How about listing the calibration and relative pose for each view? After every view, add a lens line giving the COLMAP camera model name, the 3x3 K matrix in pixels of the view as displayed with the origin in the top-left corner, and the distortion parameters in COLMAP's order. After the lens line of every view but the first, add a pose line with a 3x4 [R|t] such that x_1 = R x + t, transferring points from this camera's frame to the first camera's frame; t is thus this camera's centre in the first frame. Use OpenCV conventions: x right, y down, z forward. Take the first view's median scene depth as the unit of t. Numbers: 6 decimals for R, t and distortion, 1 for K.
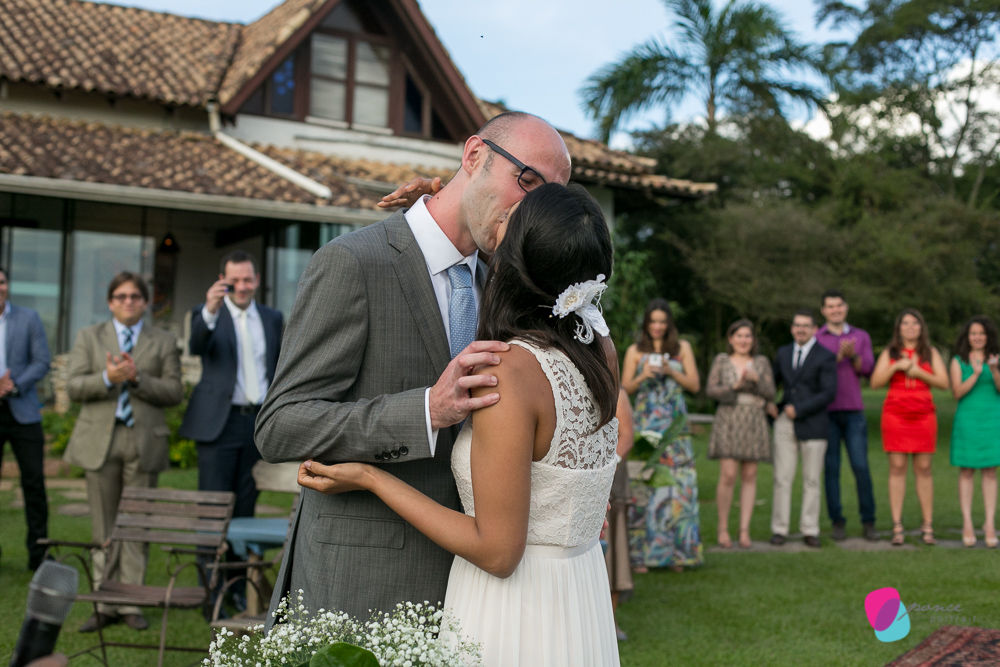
lens RADIAL K [[1439.3, 0, 500.0], [0, 1439.3, 333.5], [0, 0, 1]] dist [-0.131434, 0.113597]
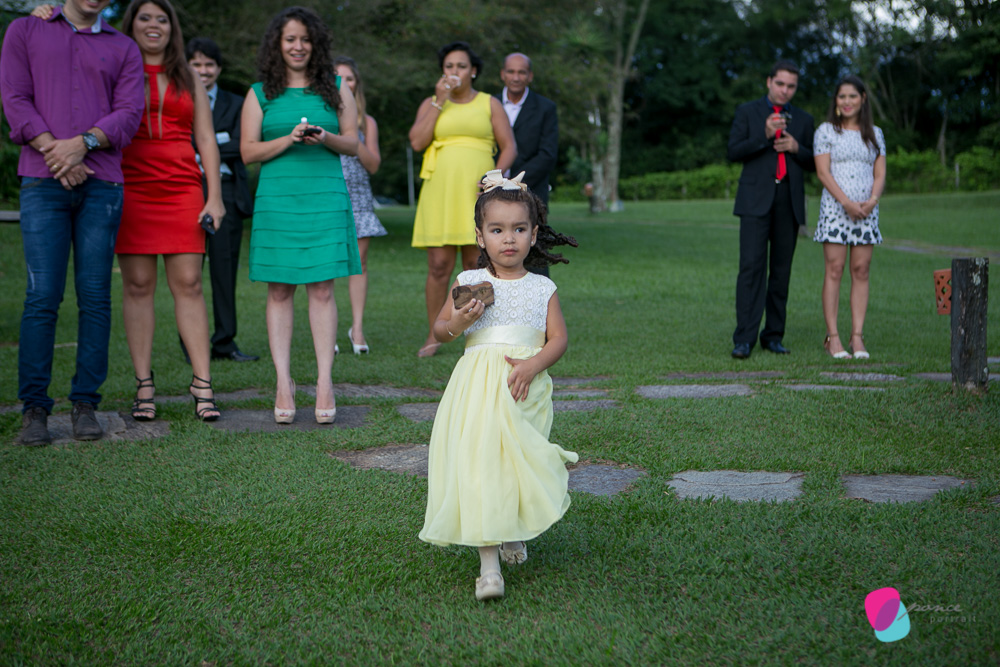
lens RADIAL K [[1352.5, 0, 499.0], [0, 1352.5, 307.3], [0, 0, 1]] dist [0.002330, 0.087859]
pose [[0.982227, -0.029266, 0.185402, 0.158680], [0.009745, 0.994389, 0.105339, 0.024825], [-0.187444, -0.101660, 0.977000, 0.237889]]
